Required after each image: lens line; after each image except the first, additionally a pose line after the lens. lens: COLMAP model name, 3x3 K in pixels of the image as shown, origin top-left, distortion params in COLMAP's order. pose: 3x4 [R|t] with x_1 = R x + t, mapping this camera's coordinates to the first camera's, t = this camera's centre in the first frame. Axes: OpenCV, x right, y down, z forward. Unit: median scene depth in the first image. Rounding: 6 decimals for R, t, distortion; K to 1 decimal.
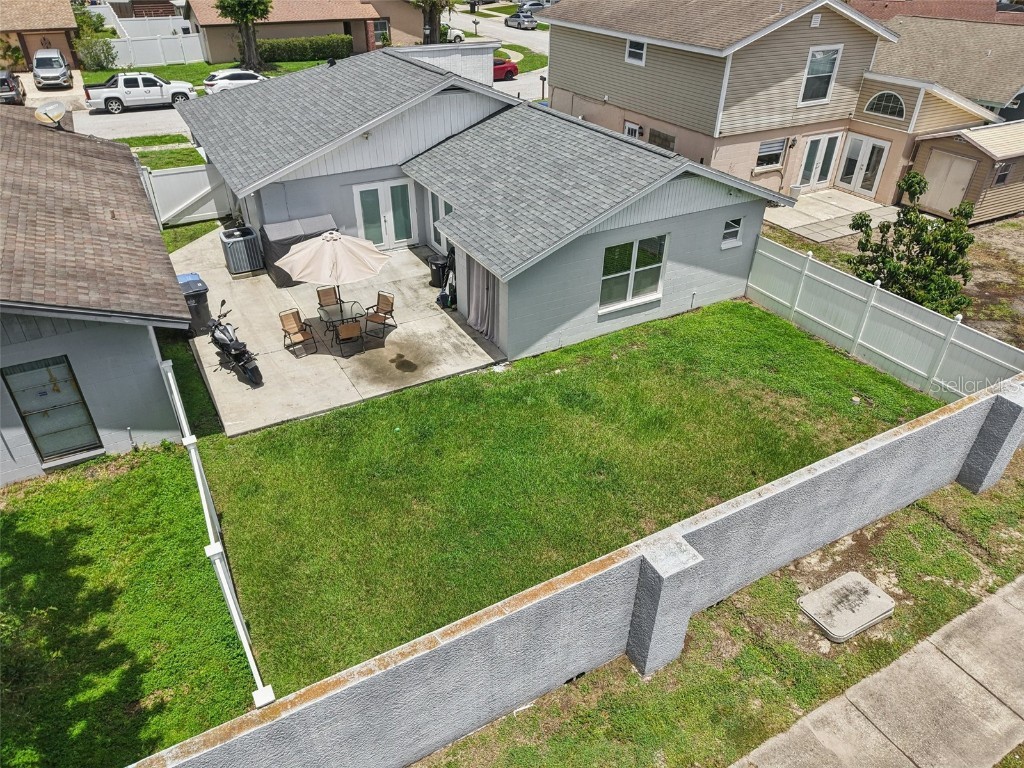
lens RADIAL K [[688.2, 0, 511.2], [0, 688.2, 388.4], [0, 0, 1]] dist [0.009363, -0.004725]
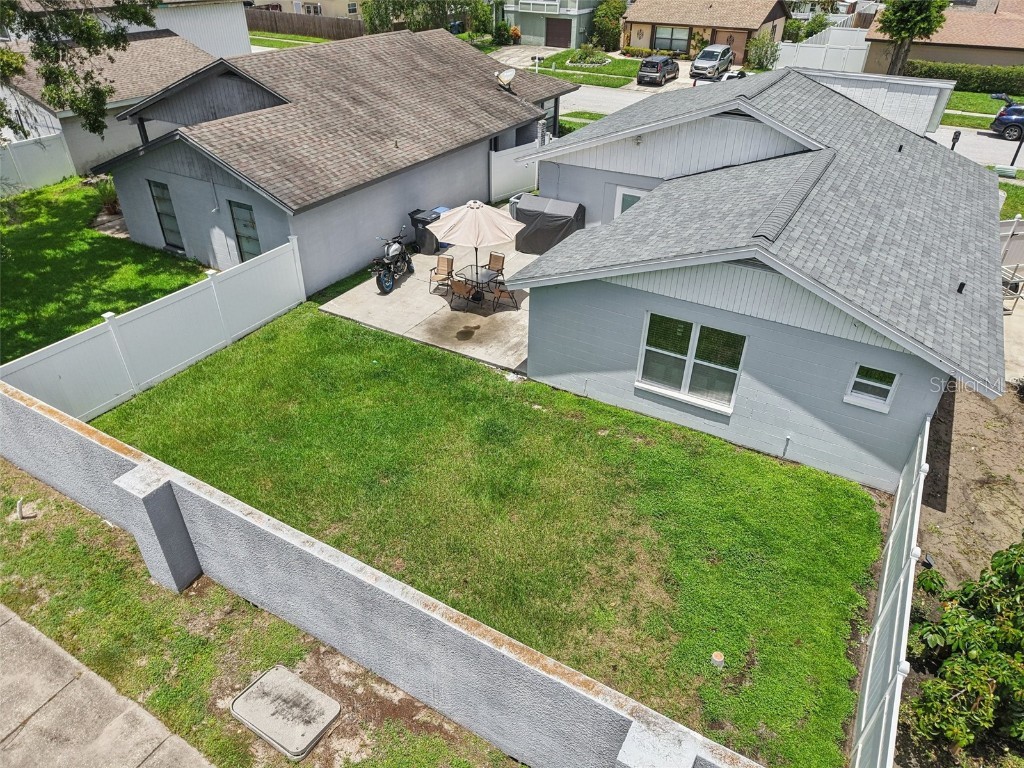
lens RADIAL K [[688.2, 0, 511.2], [0, 688.2, 388.4], [0, 0, 1]] dist [0.009363, -0.004725]
pose [[0.507517, 0.468438, -0.723182, 0.645677], [-0.479509, 0.850881, 0.214643, -0.208333], [0.715889, 0.237837, 0.656457, 0.331109]]
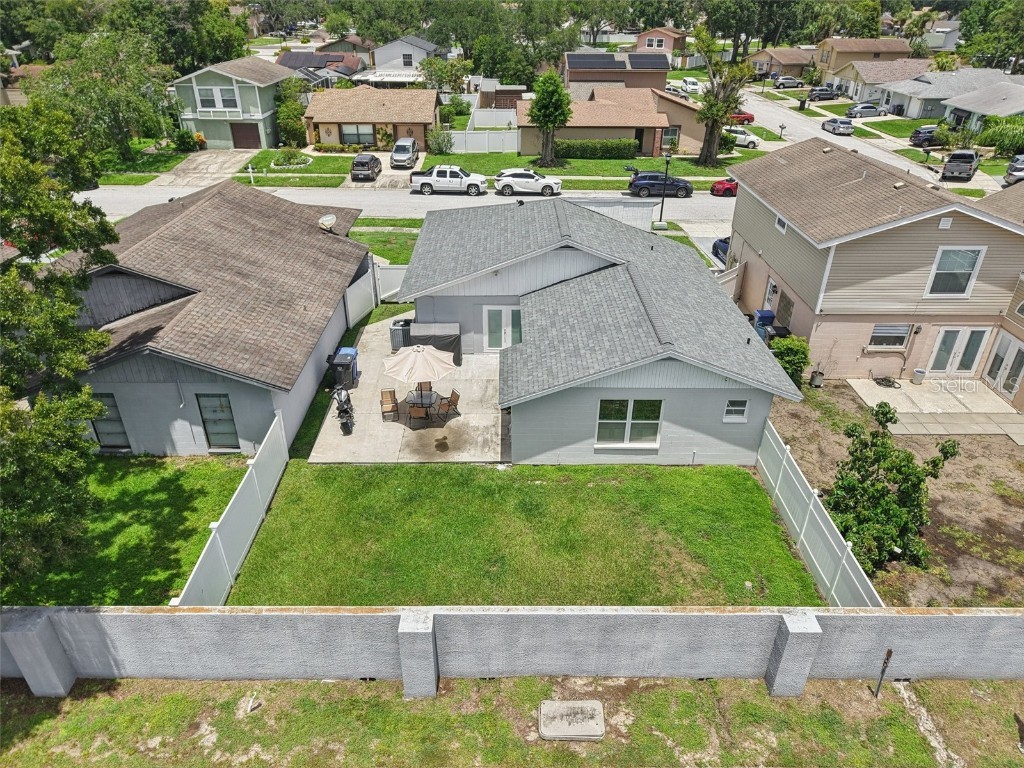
lens RADIAL K [[686.5, 0, 512.0], [0, 686.5, 384.0], [0, 0, 1]] dist [0.058325, -0.074225]
pose [[0.876036, 0.233284, -0.422066, 0.486400], [-0.263947, 0.964424, -0.014789, -0.158393], [0.403601, 0.124359, 0.906444, -0.206961]]
